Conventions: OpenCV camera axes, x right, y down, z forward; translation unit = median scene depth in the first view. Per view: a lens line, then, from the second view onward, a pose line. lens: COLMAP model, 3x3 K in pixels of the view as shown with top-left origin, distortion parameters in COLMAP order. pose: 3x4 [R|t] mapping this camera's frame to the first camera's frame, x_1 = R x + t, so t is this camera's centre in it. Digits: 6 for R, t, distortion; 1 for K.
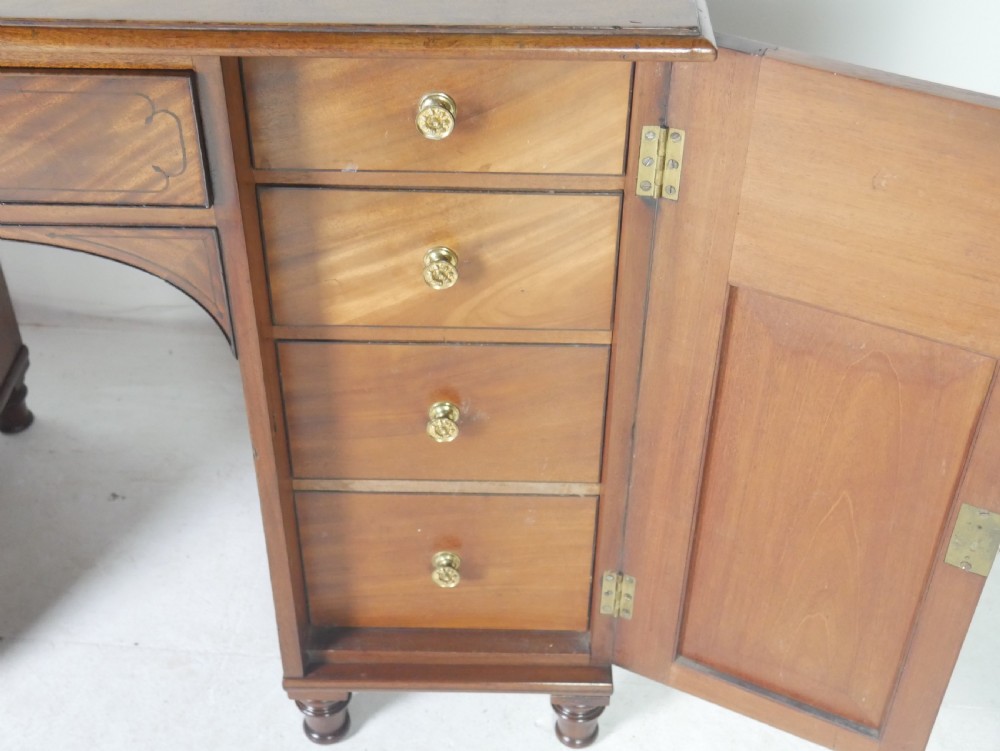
lens RADIAL K [[1360.9, 0, 502.9], [0, 1360.9, 376.6], [0, 0, 1]] dist [0.023129, -0.006477]
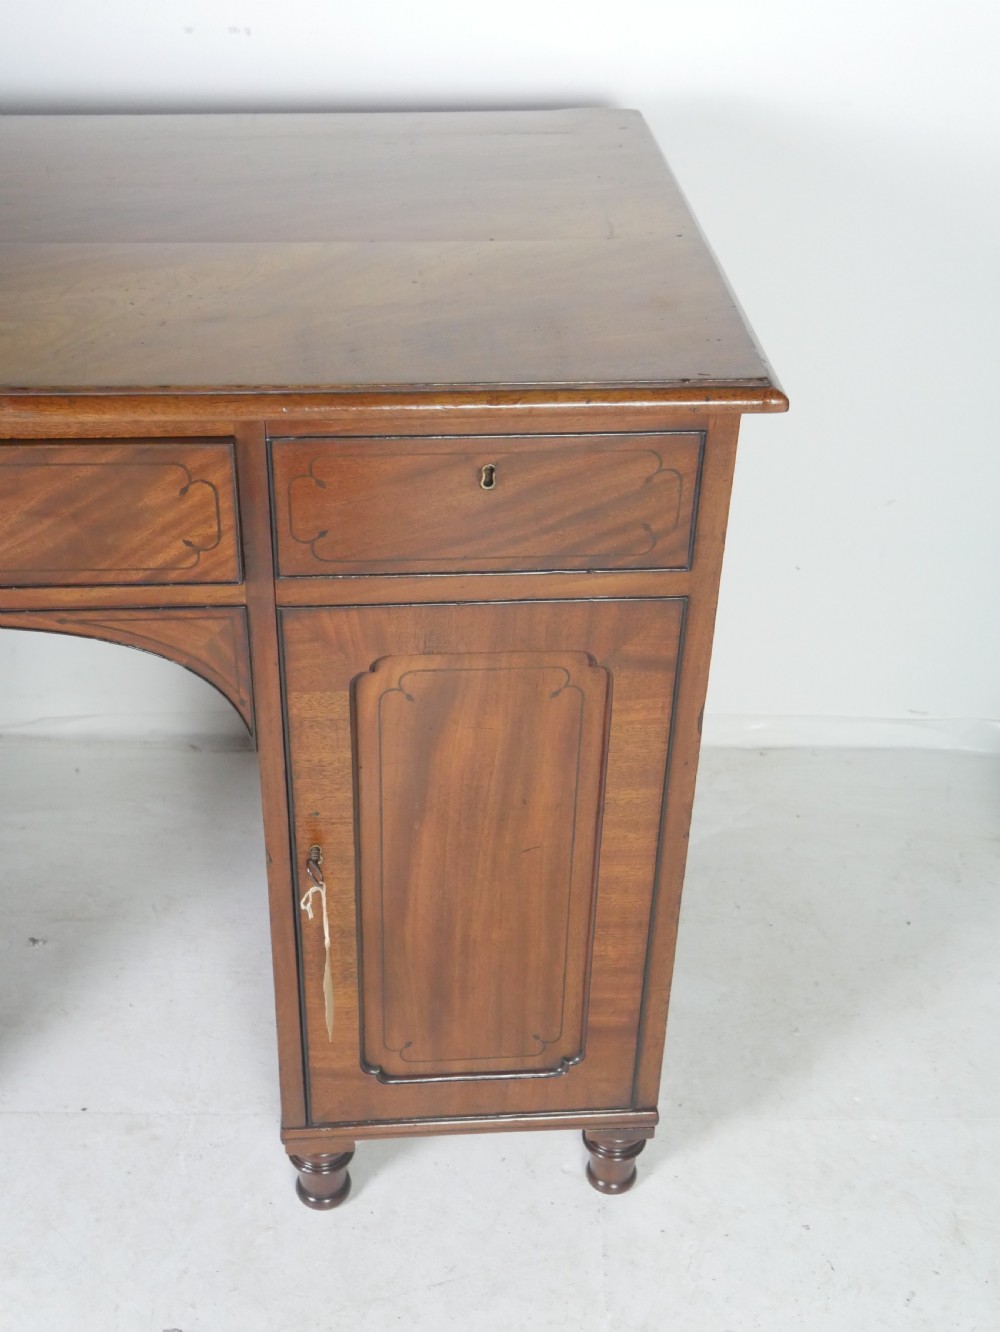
lens RADIAL K [[1706.2, 0, 500.4], [0, 1706.2, 674.9], [0, 0, 1]] dist [0.024873, -0.005547]
pose [[0.995144, -0.040282, 0.089804, -0.149395], [0.047458, 0.995724, -0.079259, 0.037378], [-0.086228, 0.083136, 0.992801, -0.155548]]
